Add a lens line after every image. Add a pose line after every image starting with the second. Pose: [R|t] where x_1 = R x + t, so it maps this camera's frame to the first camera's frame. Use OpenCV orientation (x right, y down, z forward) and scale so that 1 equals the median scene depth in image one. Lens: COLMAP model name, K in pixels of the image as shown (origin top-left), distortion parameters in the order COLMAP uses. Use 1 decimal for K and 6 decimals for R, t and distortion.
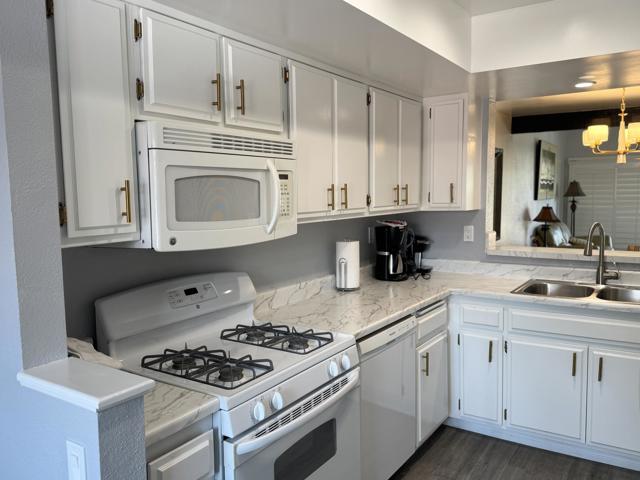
lens RADIAL K [[510.3, 0, 320.0], [0, 510.3, 240.0], [0, 0, 1]] dist [0.081677, -0.102255]
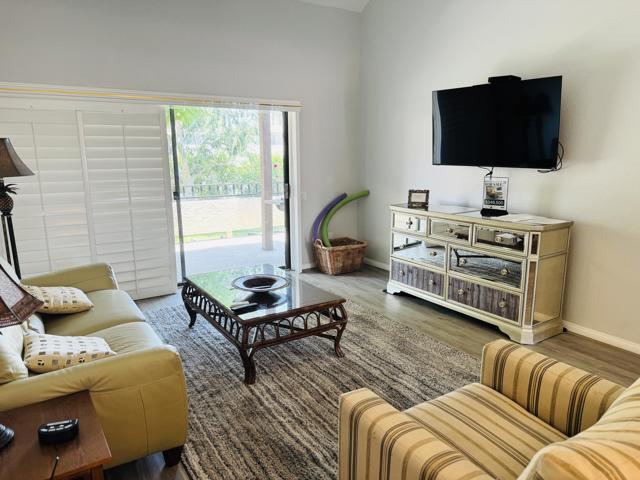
lens RADIAL K [[458.4, 0, 320.0], [0, 458.4, 240.0], [0, 0, 1]] dist [0.000273, 0.000048]
pose [[0.403616, -0.170152, 0.898967, 0.726776], [0.085683, 0.985266, 0.148016, -0.186509], [-0.910907, 0.017285, 0.412249, 1.747025]]
